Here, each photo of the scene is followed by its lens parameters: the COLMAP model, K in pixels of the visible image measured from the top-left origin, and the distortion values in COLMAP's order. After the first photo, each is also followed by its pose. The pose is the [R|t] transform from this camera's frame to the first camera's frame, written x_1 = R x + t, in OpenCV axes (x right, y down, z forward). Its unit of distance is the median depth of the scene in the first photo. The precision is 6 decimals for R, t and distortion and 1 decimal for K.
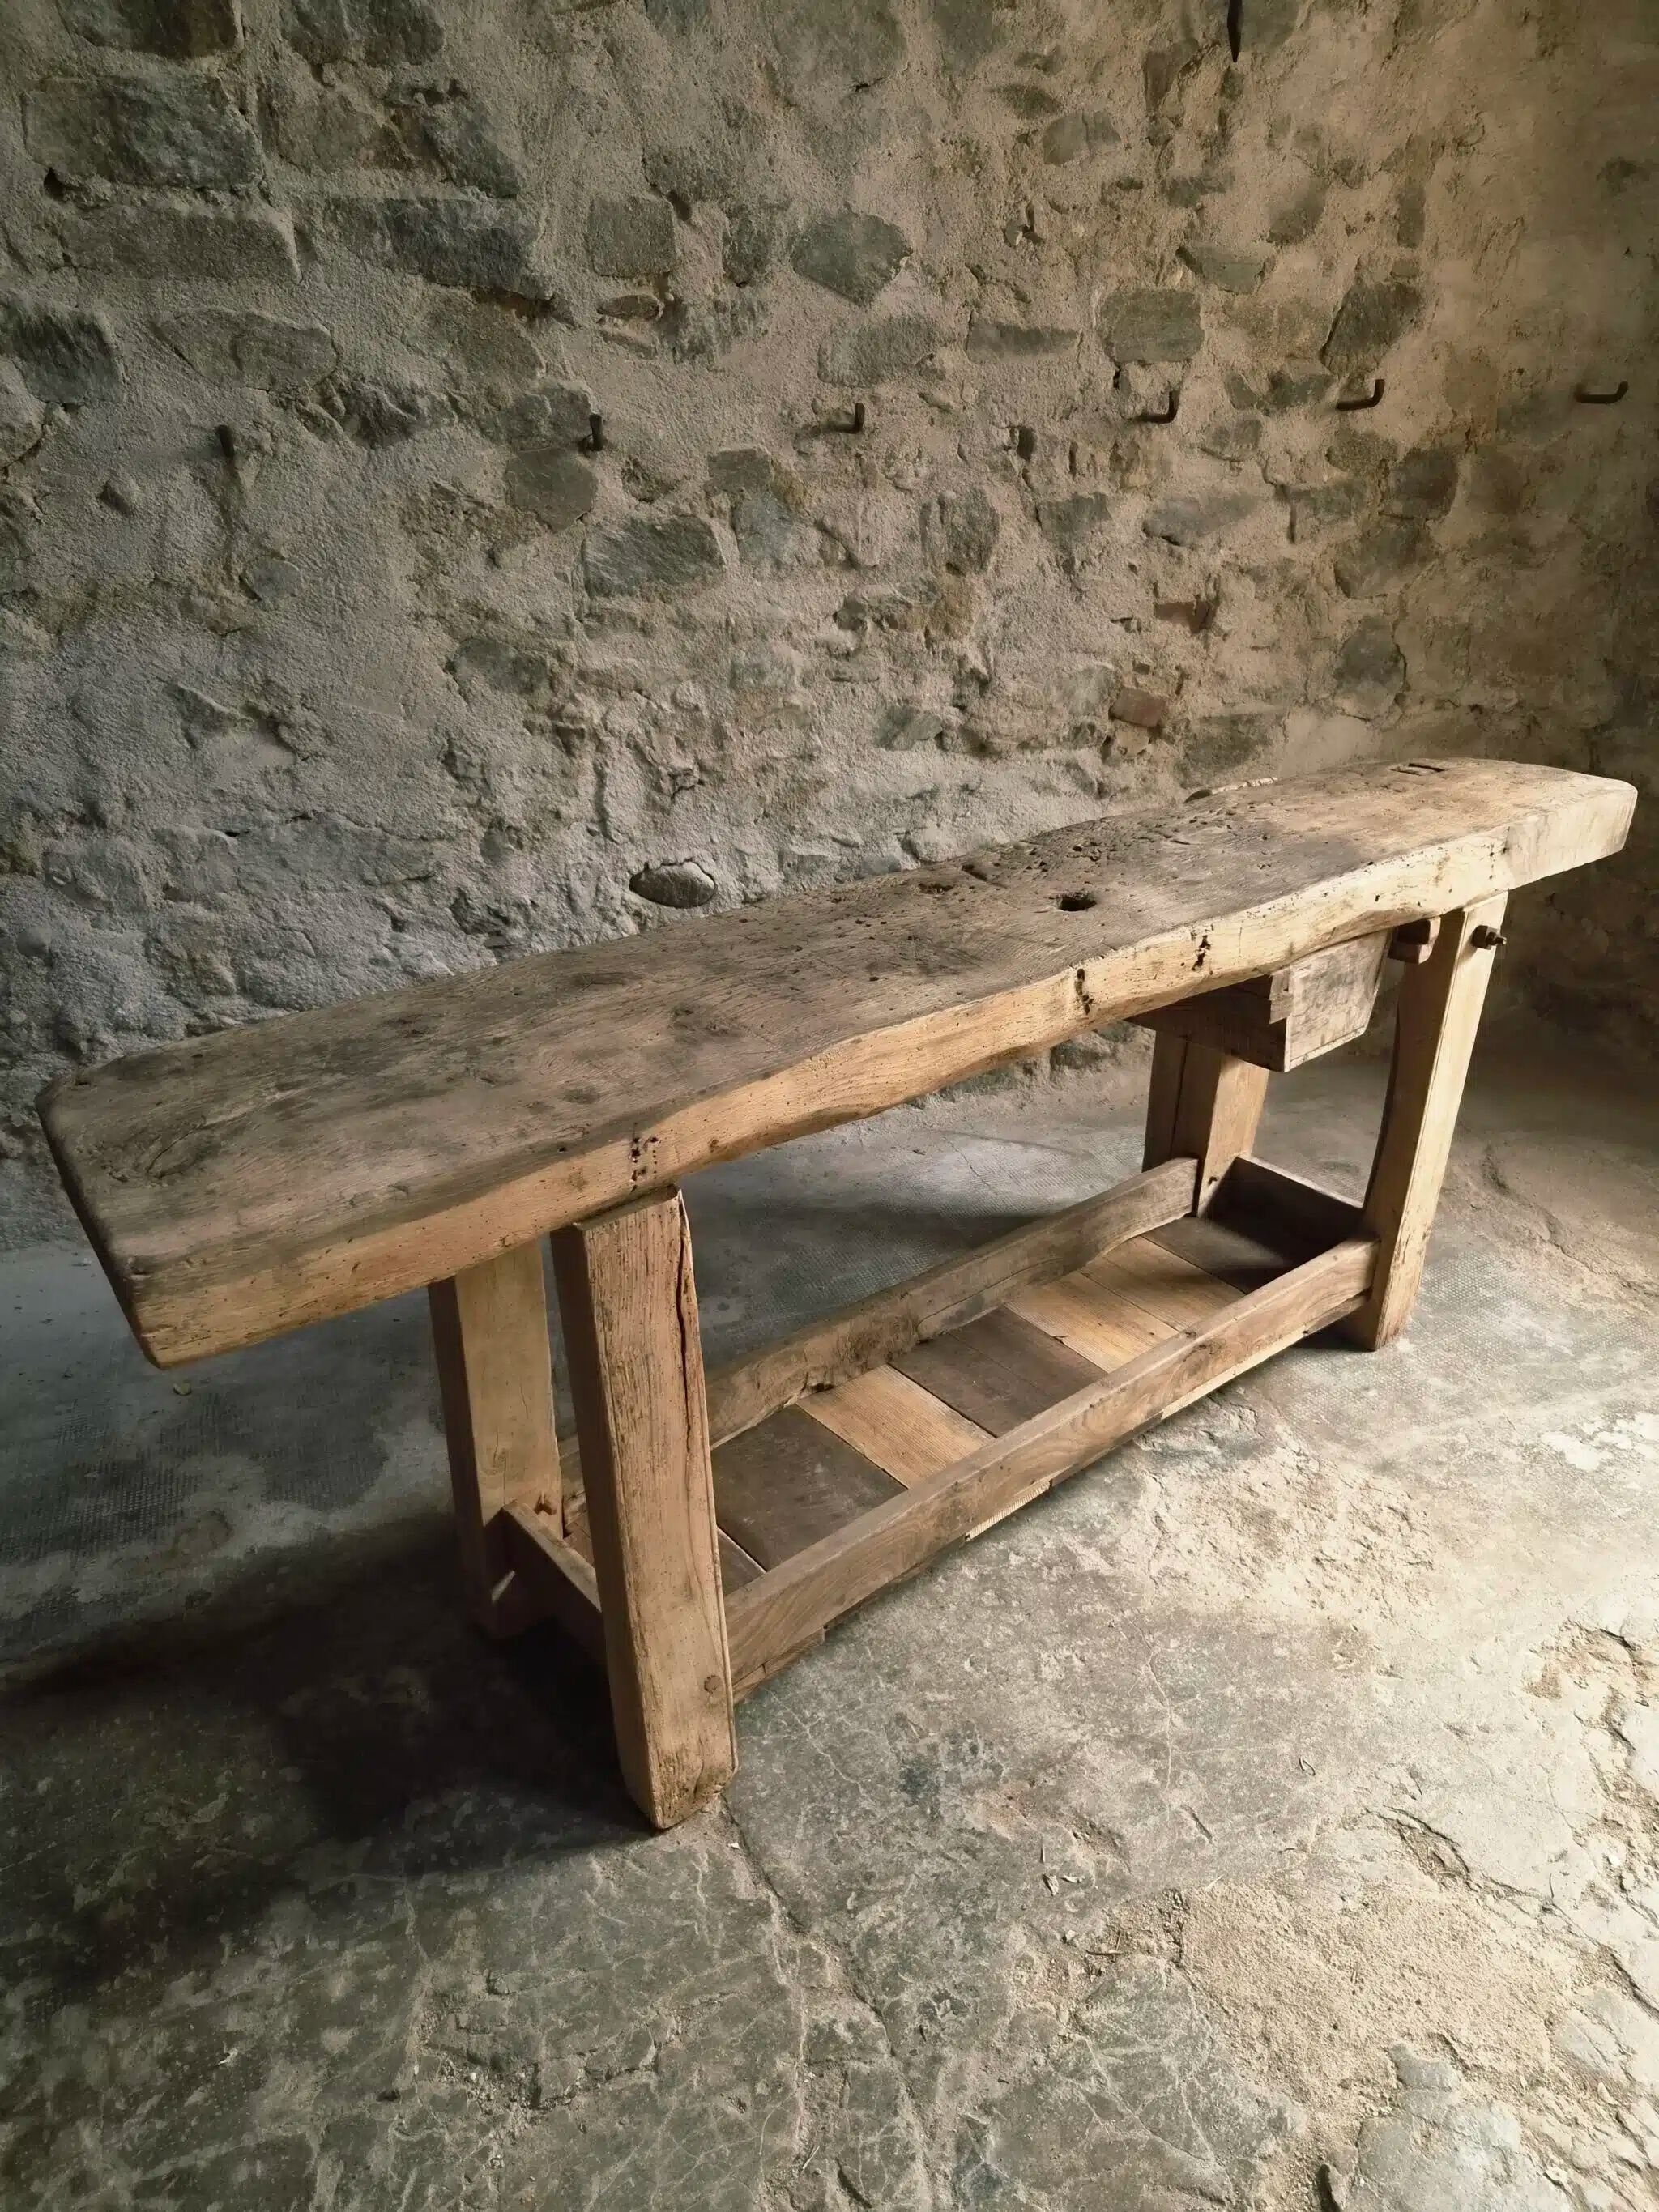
lens RADIAL K [[1500.9, 0, 826.2], [0, 1500.9, 1118.3], [0, 0, 1]] dist [0.062283, -0.051862]
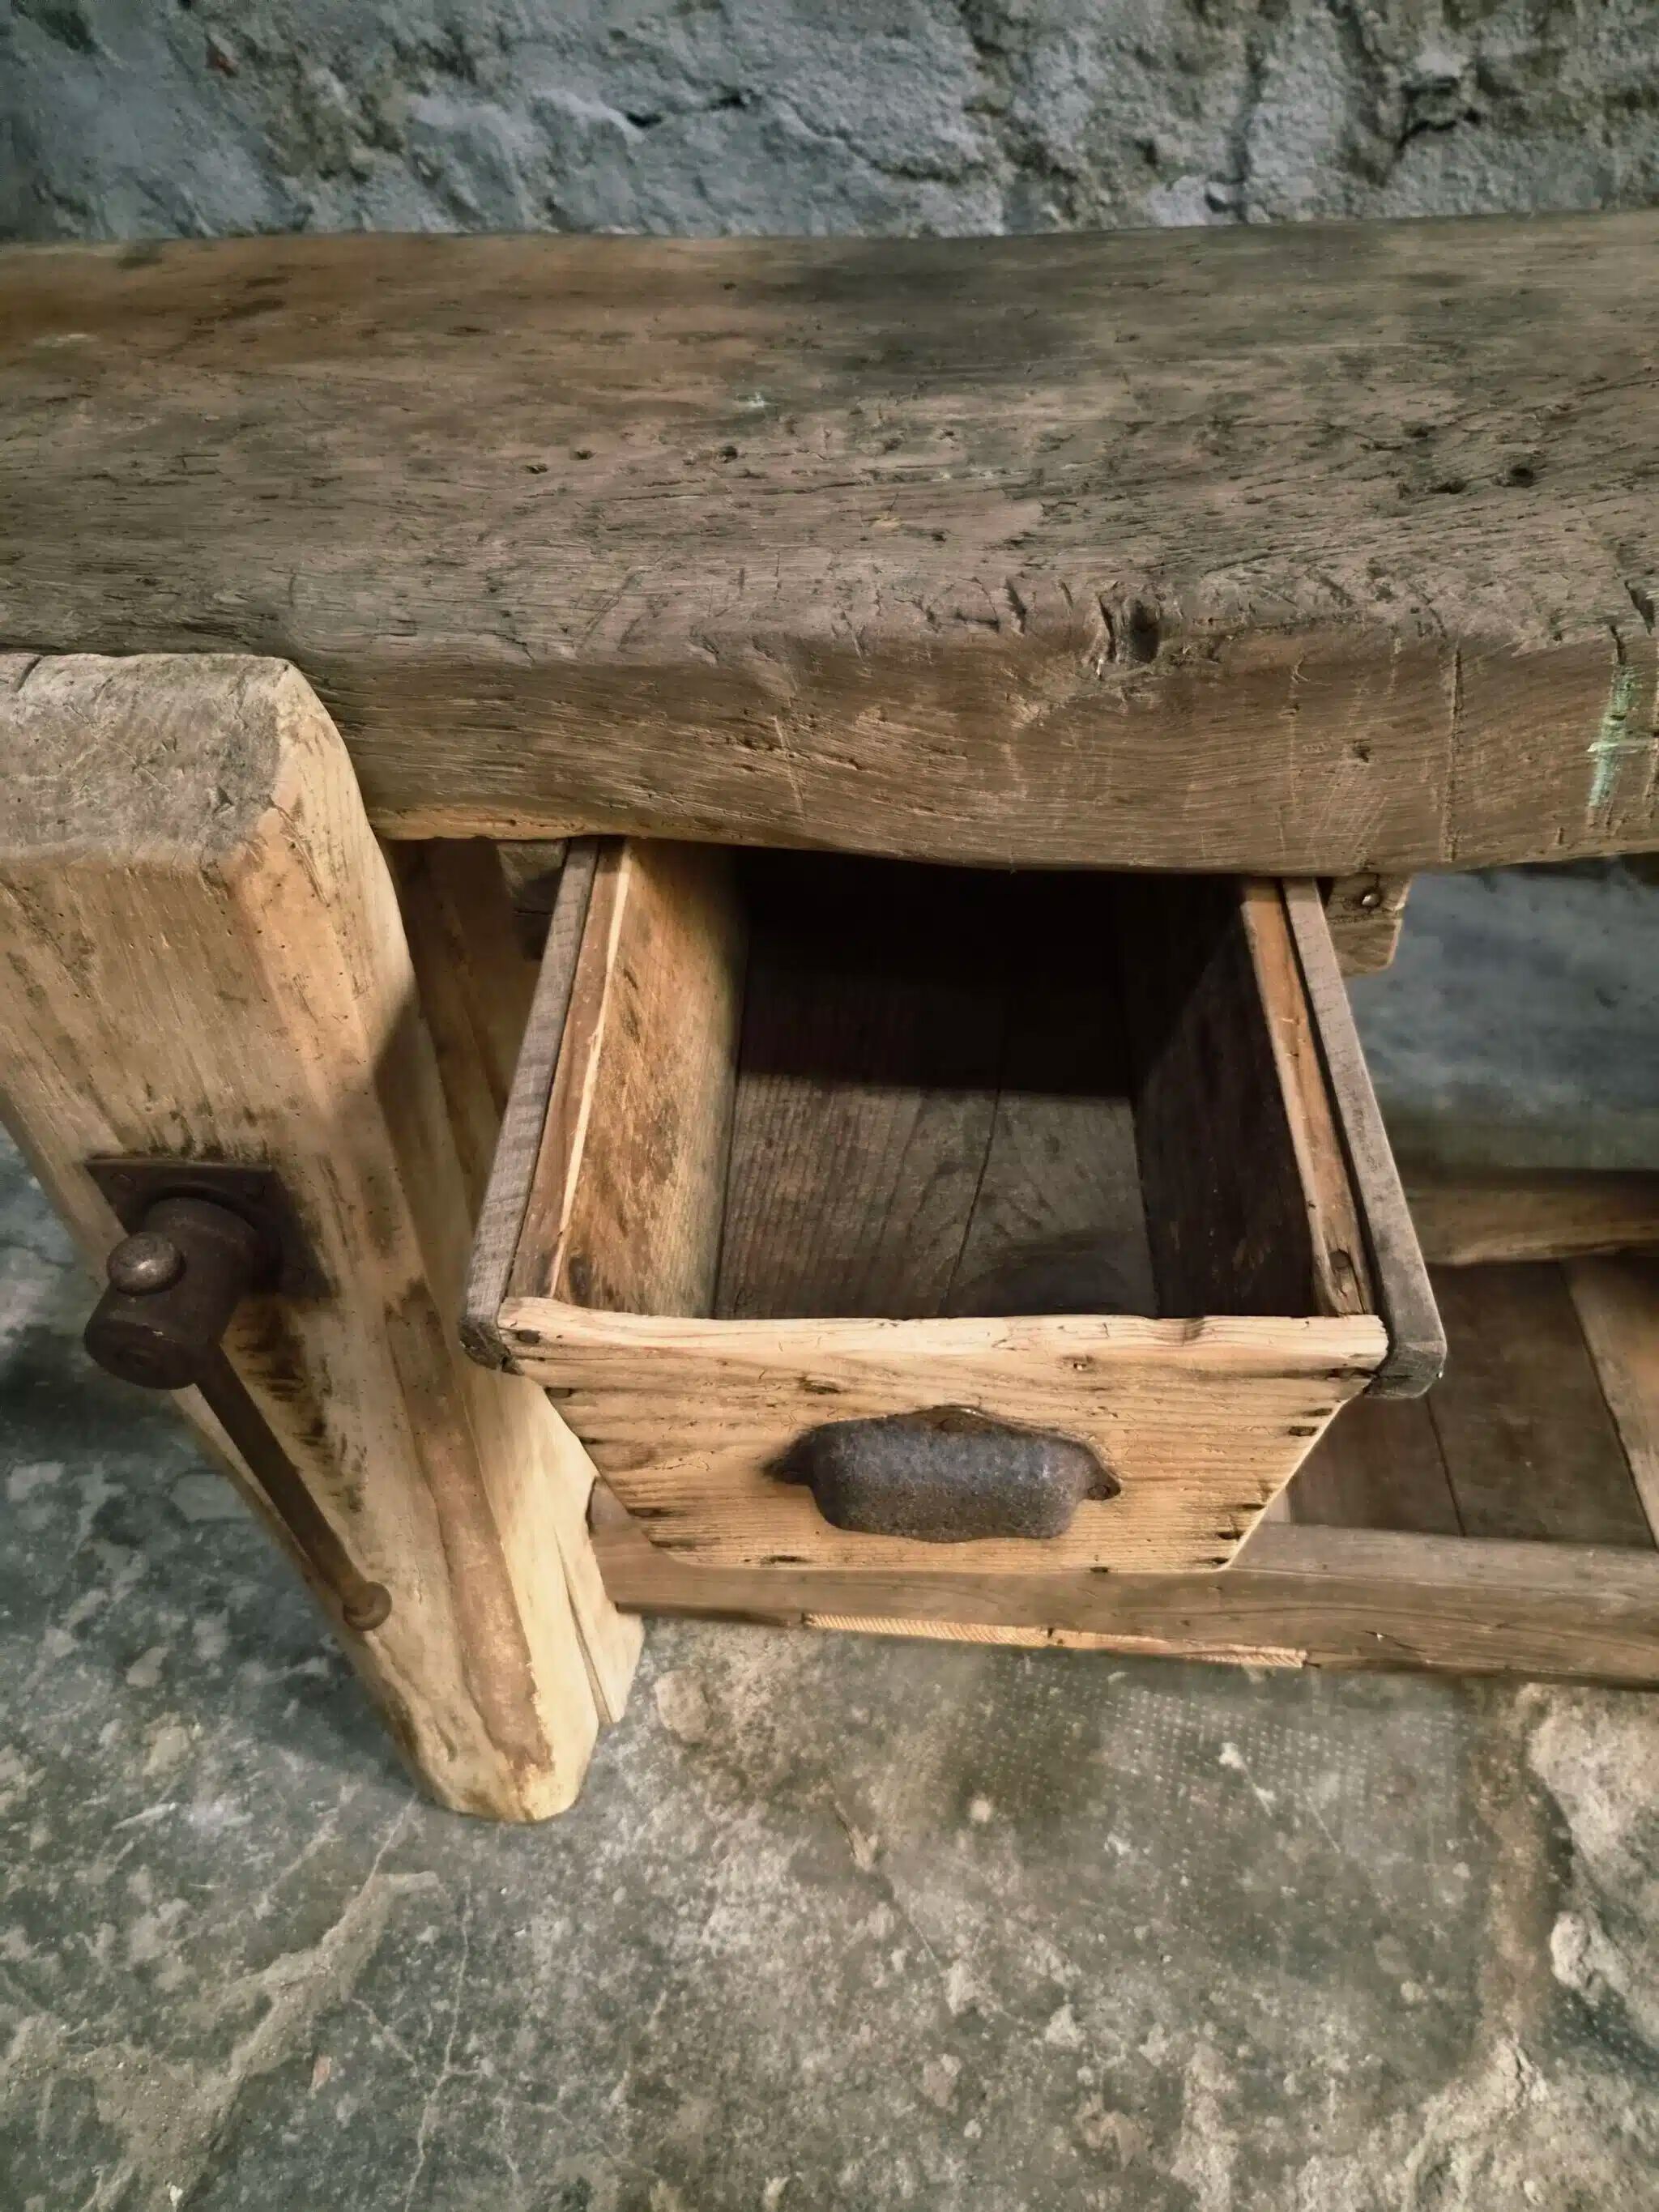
lens RADIAL K [[1516.9, 0, 820.9], [0, 1516.9, 1096.8], [0, 0, 1]] dist [0.045205, -0.040683]
pose [[0.746084, 0.432393, -0.506354, 0.141940], [-0.249536, 0.886610, 0.389428, -0.095419], [0.617325, -0.164193, 0.769384, 0.491585]]
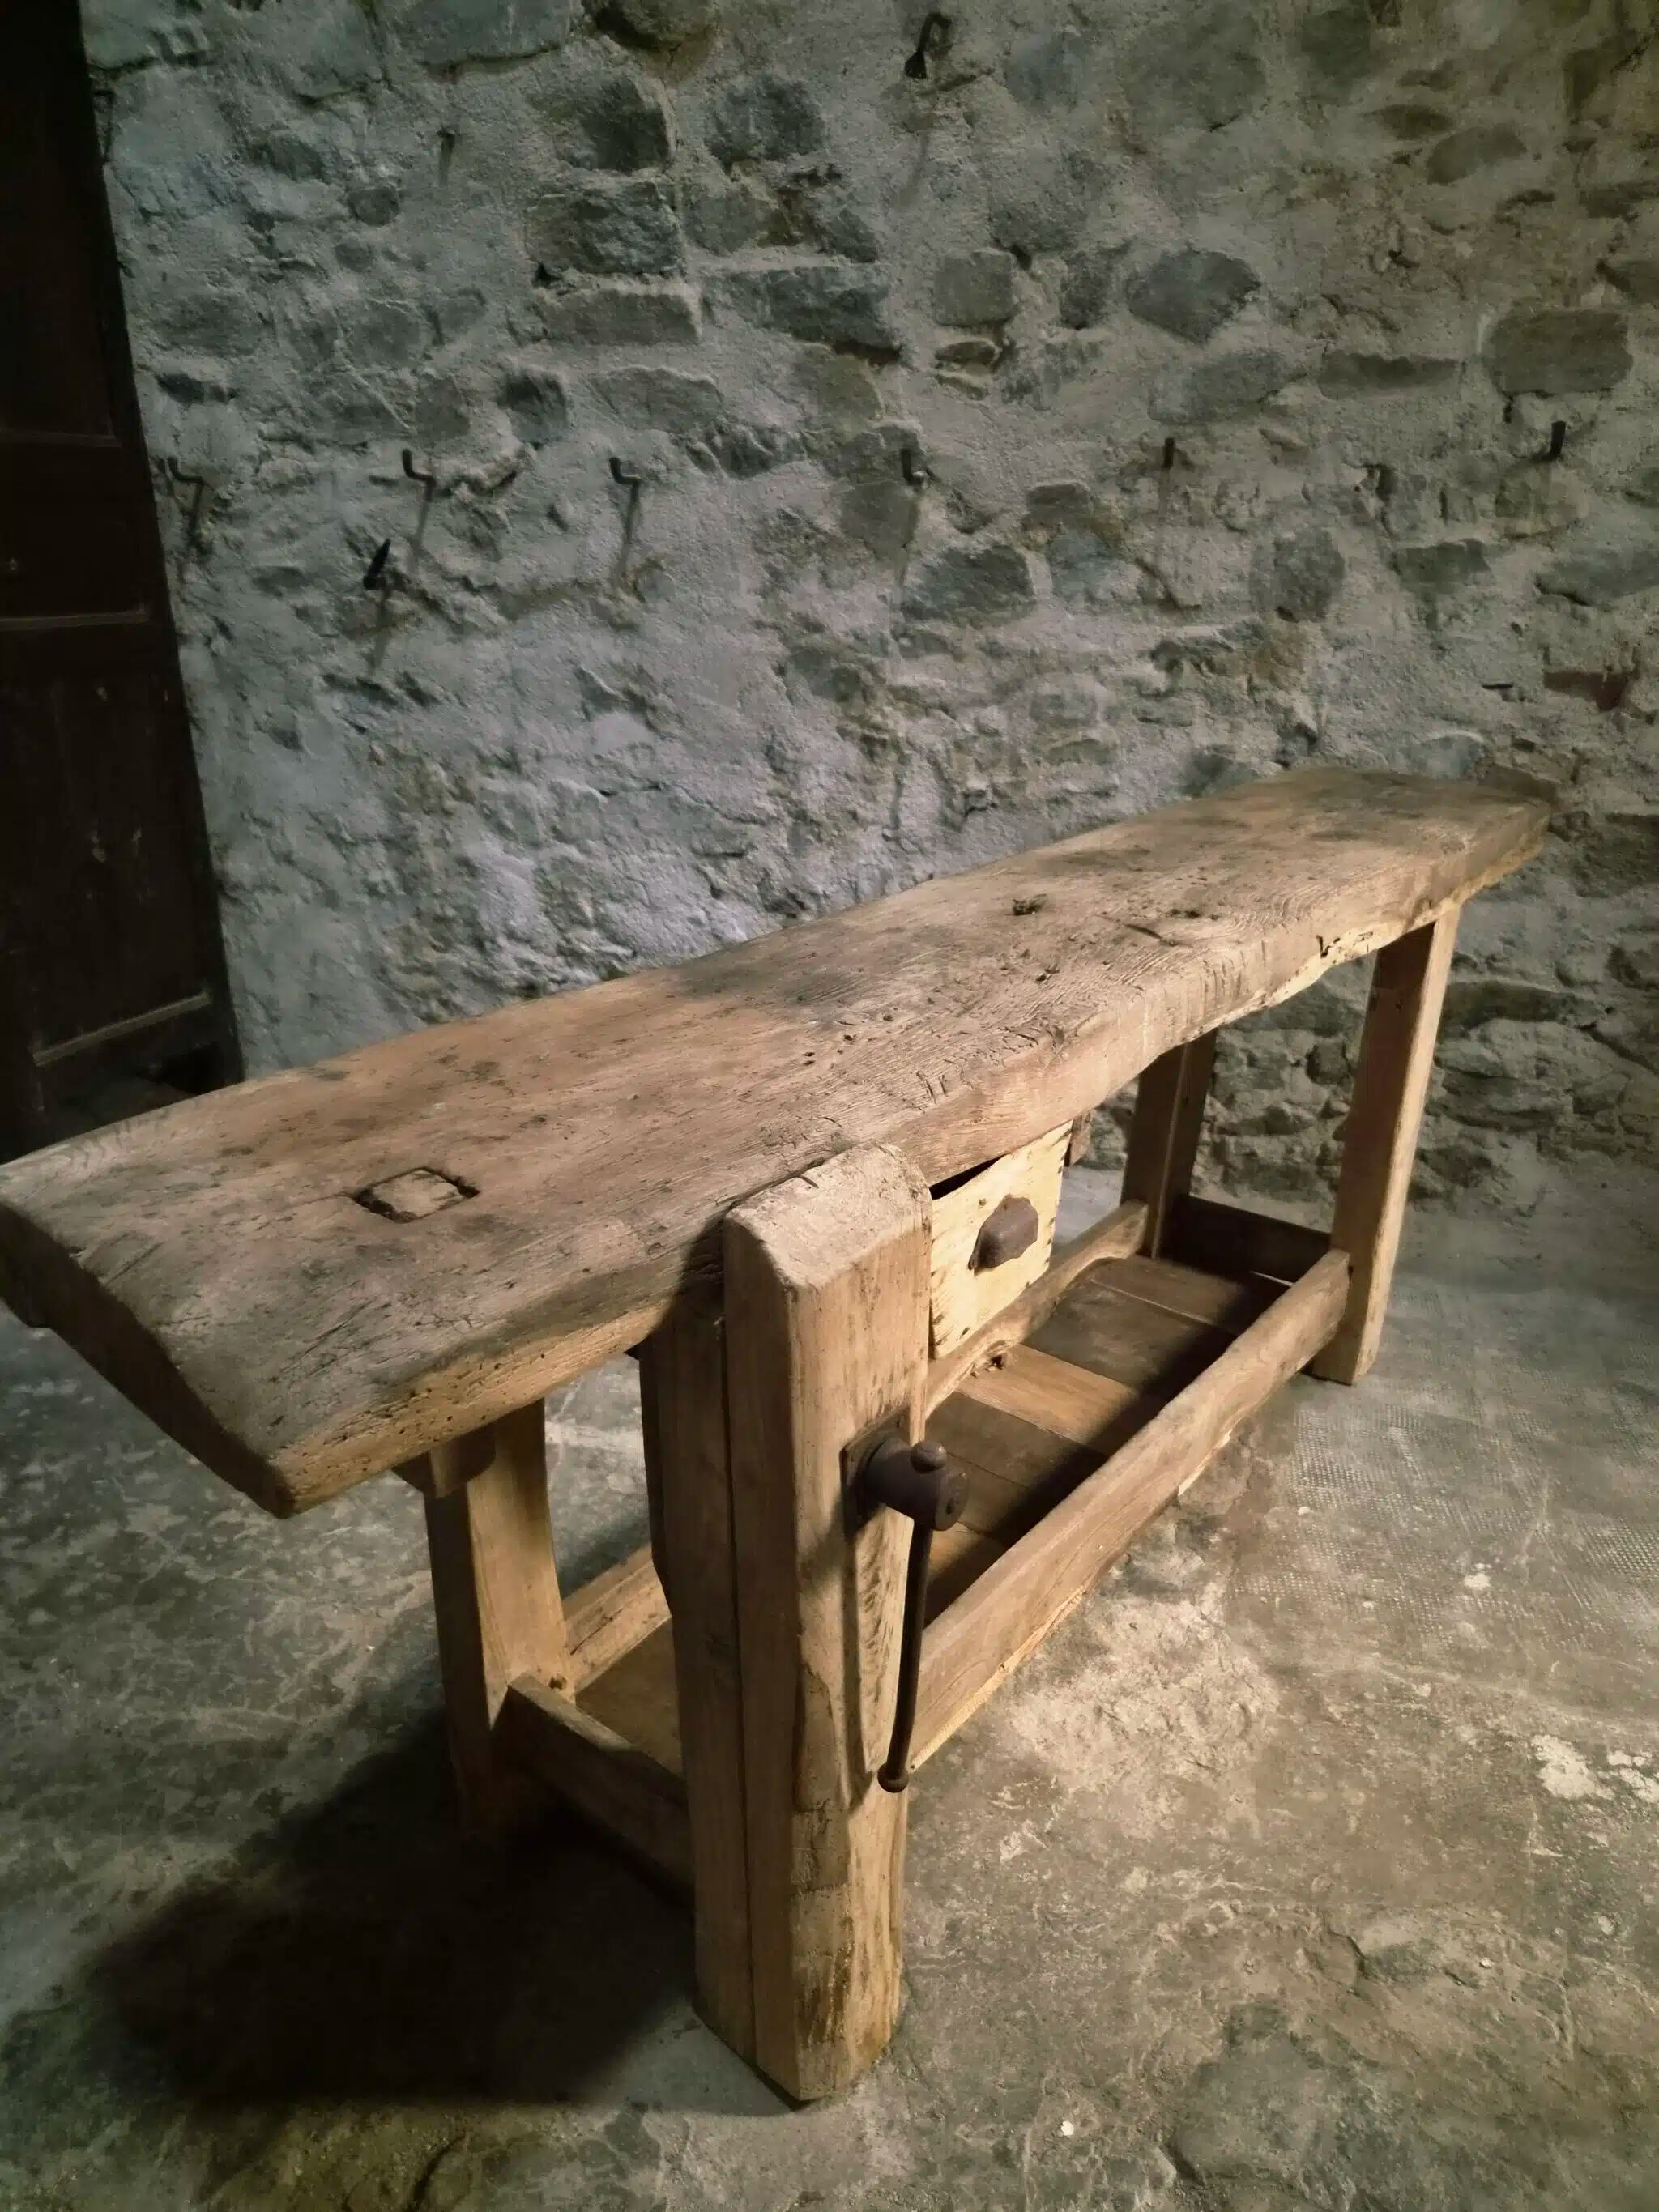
lens RADIAL K [[1500.9, 0, 826.5], [0, 1500.9, 1101.4], [0, 0, 1]] dist [0.062283, -0.051862]
pose [[0.803979, 0.224768, -0.550543, 0.457095], [-0.271548, 0.962418, -0.003629, 0.005824], [0.529037, 0.152417, 0.834799, 0.120856]]
